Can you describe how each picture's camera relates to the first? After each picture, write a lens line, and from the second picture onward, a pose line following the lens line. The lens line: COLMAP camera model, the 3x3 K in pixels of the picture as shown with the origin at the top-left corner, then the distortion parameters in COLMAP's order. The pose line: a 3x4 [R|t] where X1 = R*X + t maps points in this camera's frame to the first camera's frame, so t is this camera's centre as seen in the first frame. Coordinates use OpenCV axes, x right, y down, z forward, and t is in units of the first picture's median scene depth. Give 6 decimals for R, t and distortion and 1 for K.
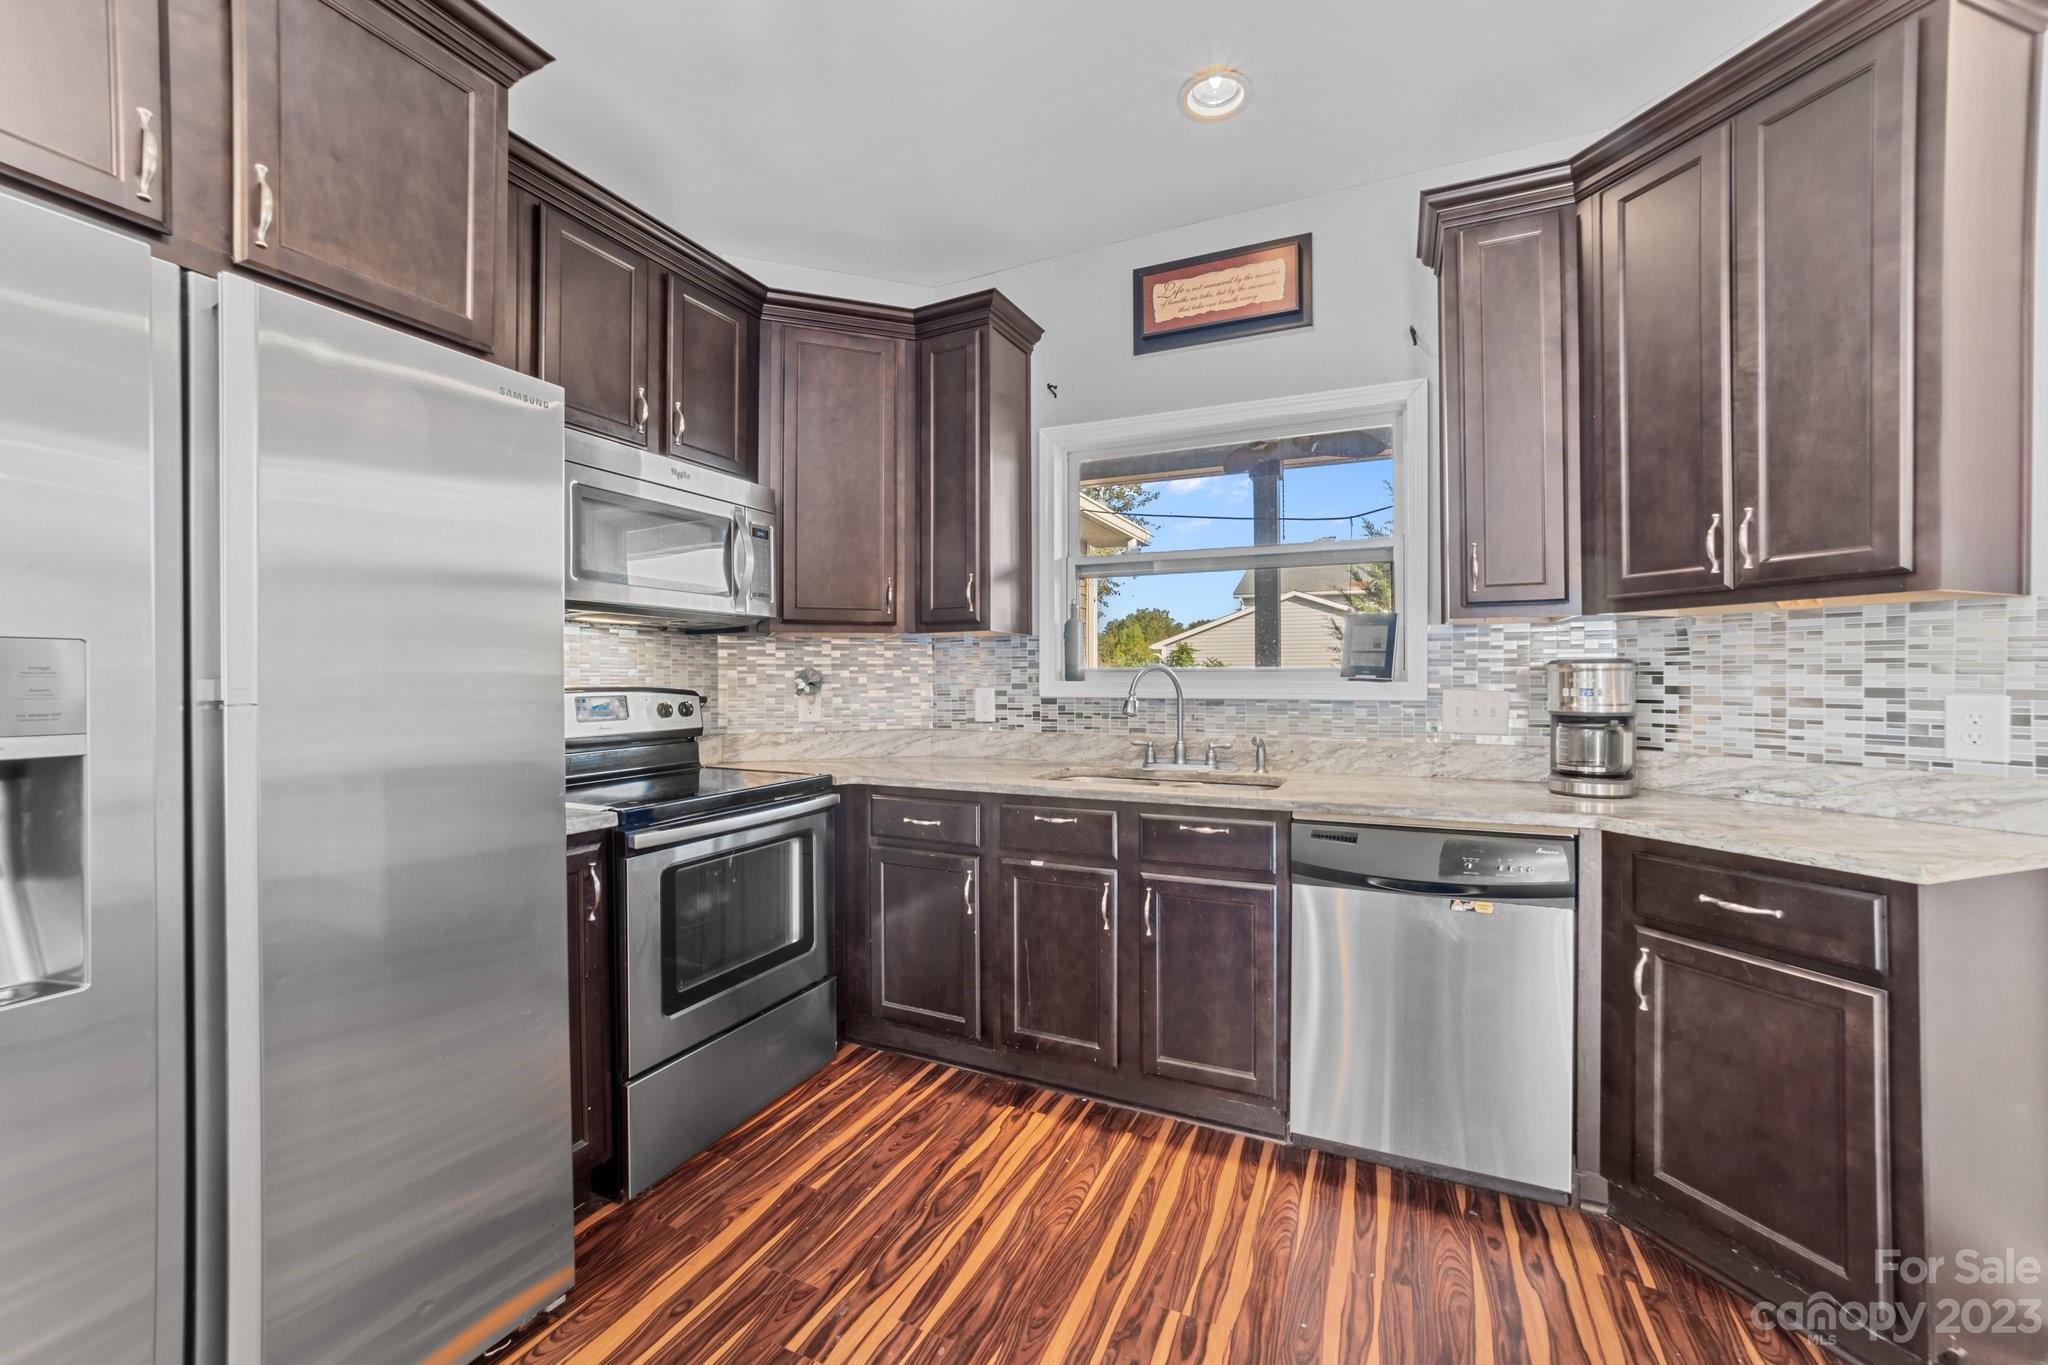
lens RADIAL K [[802.9, 0, 1048.6], [0, 802.9, 679.1], [0, 0, 1]] dist [-0.020851, 0.006966]
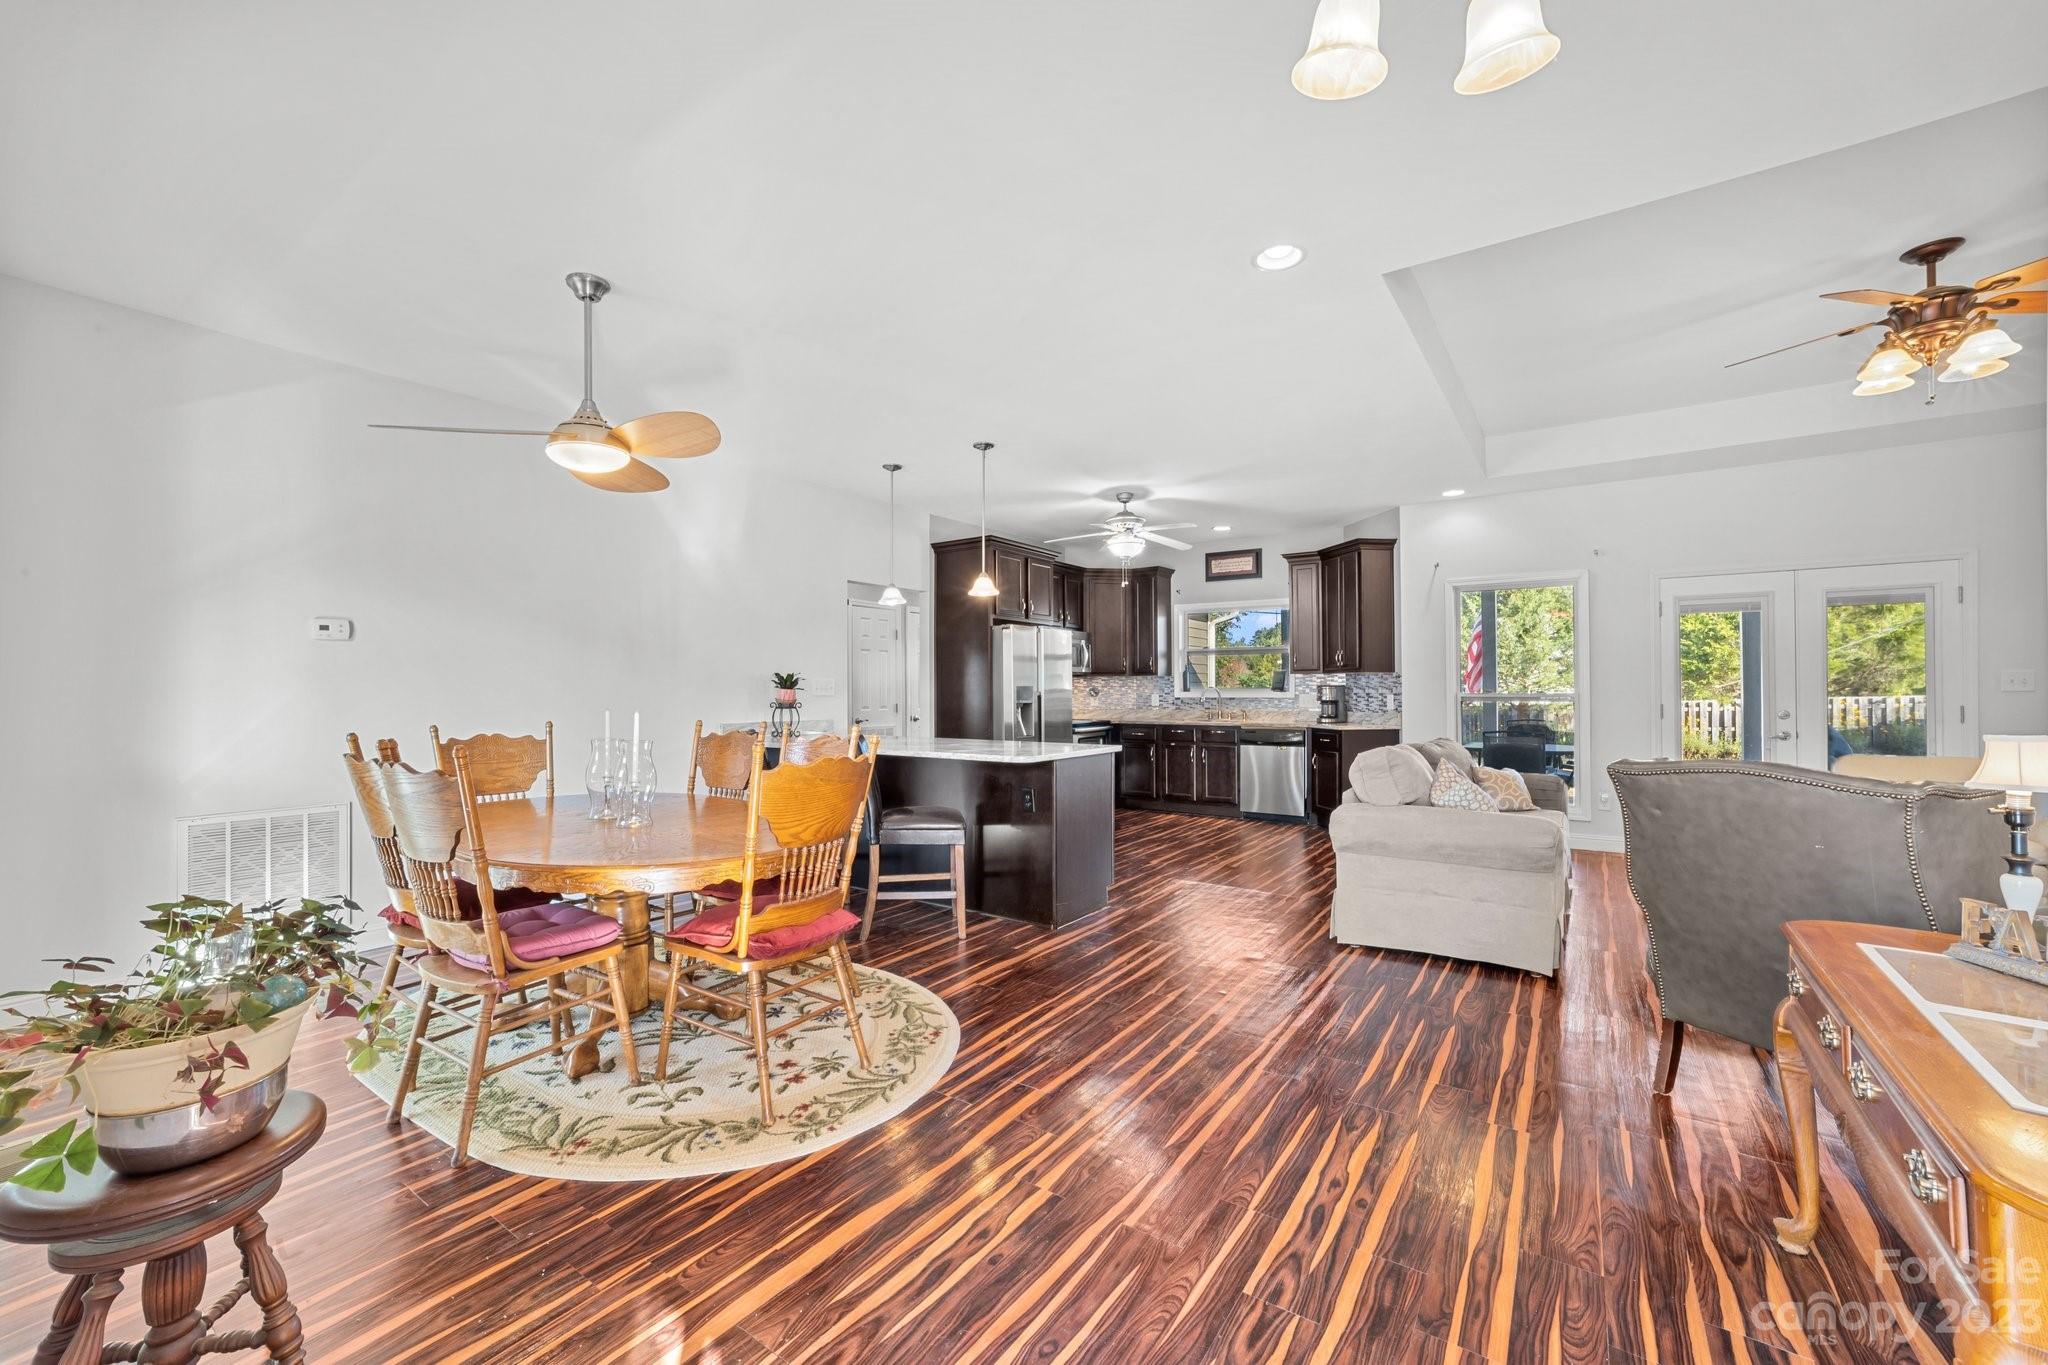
lens RADIAL K [[817.2, 0, 1023.4], [0, 817.2, 682.7], [0, 0, 1]] dist [0.001430, 0.000289]
pose [[0.977765, -0.004374, -0.209657, 0.104850], [0.002604, 0.999959, -0.008718, -0.007893], [0.209687, 0.007979, 0.977736, -2.826265]]
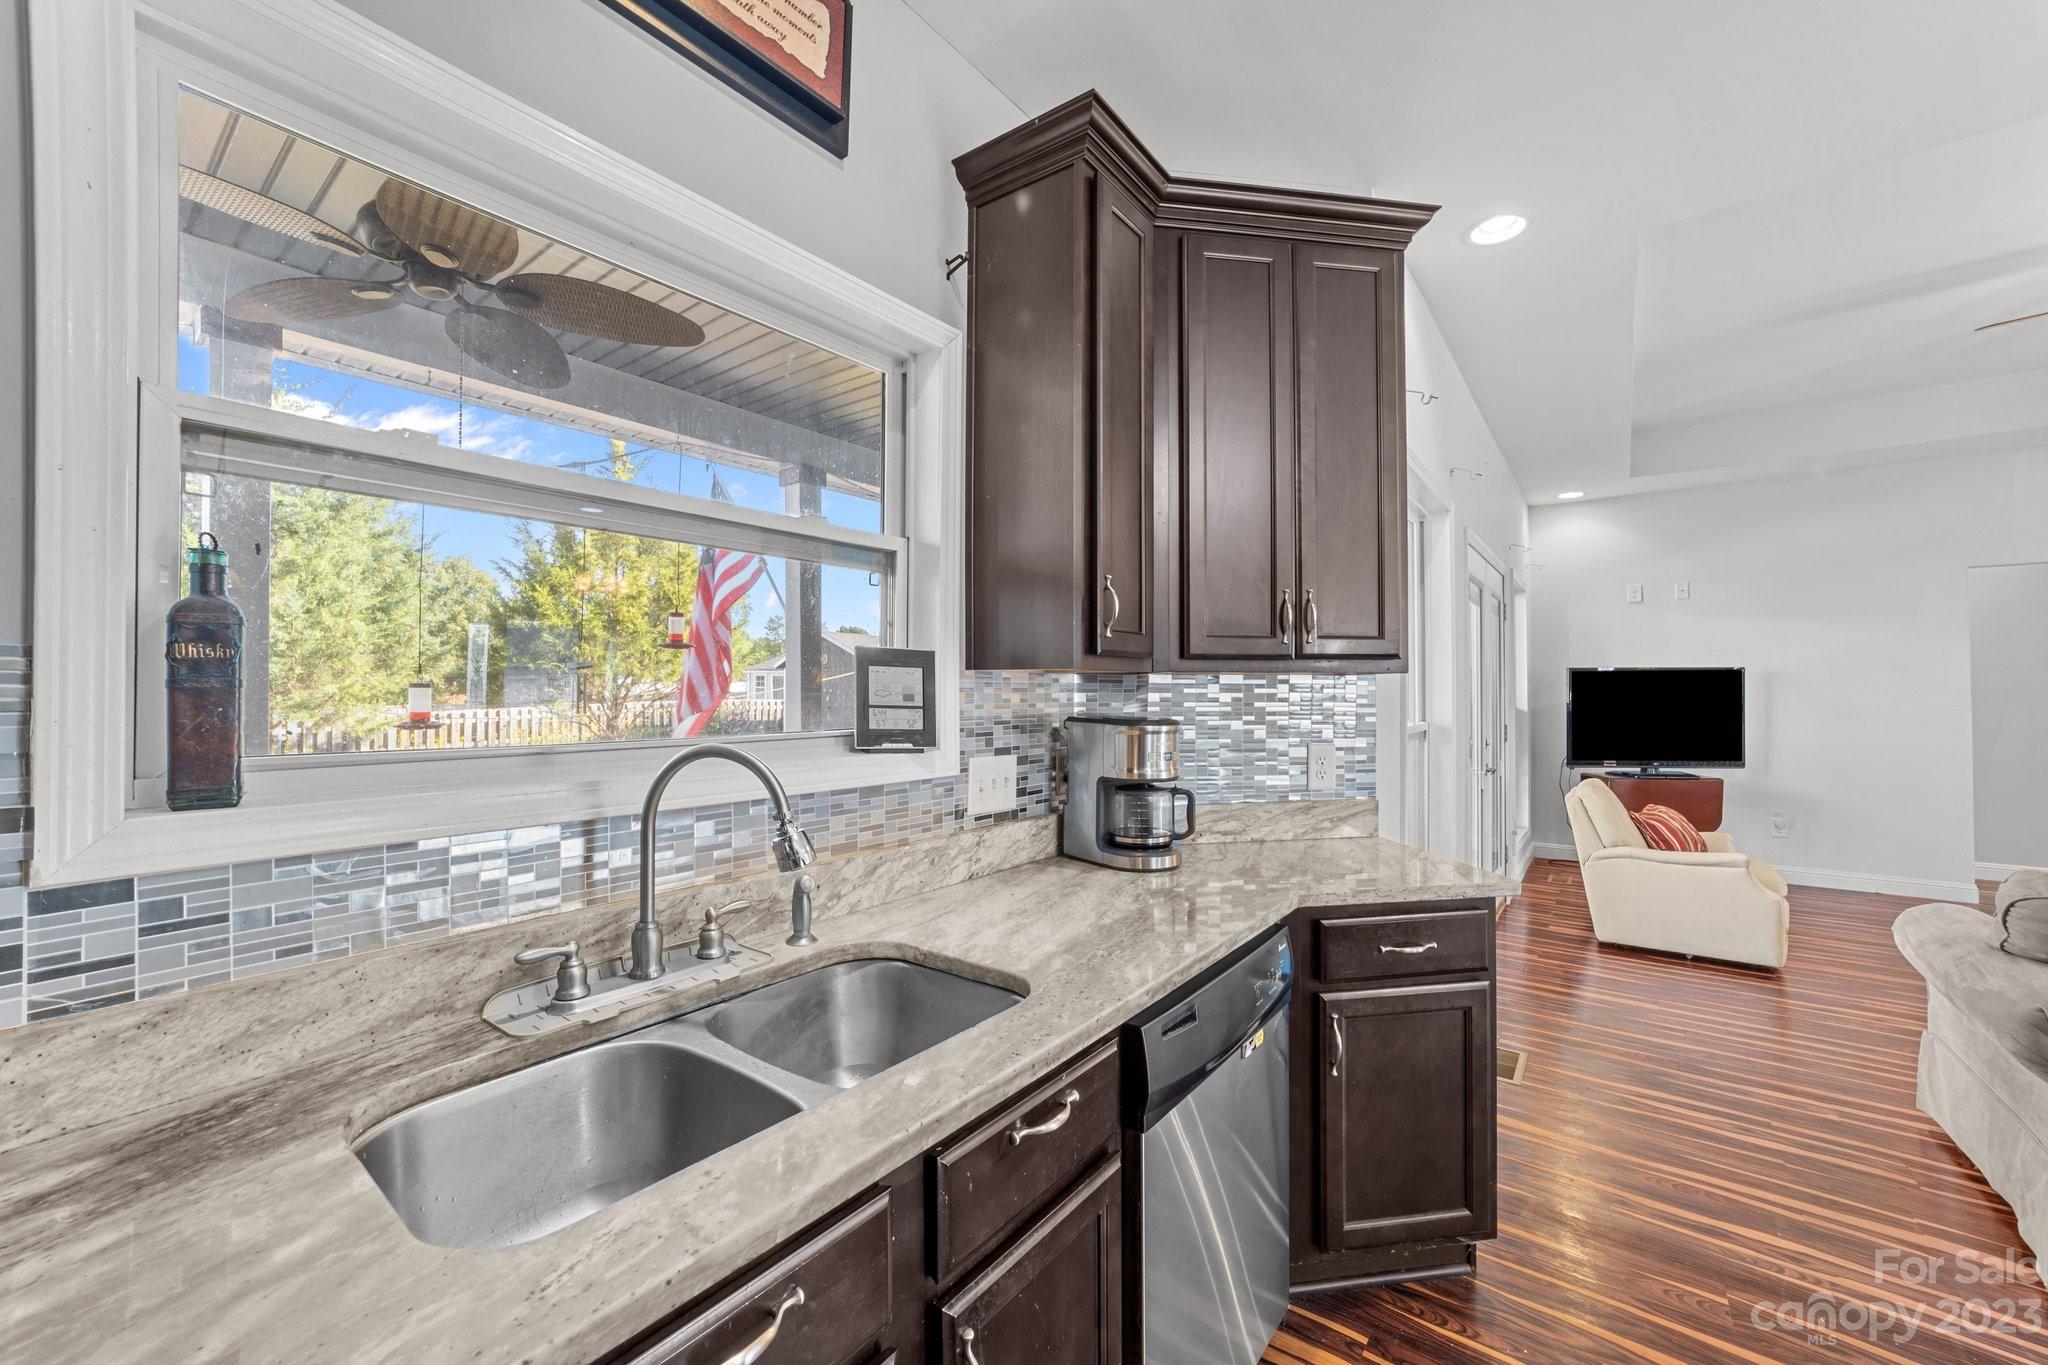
lens RADIAL K [[802.9, 0, 1015.3], [0, 802.9, 691.1], [0, 0, 1]] dist [-0.020851, 0.006966]
pose [[0.246446, -0.003680, 0.969150, -0.251946], [0.002953, 0.999991, 0.003046, -0.058641], [-0.969152, 0.002111, 0.246454, 0.875471]]
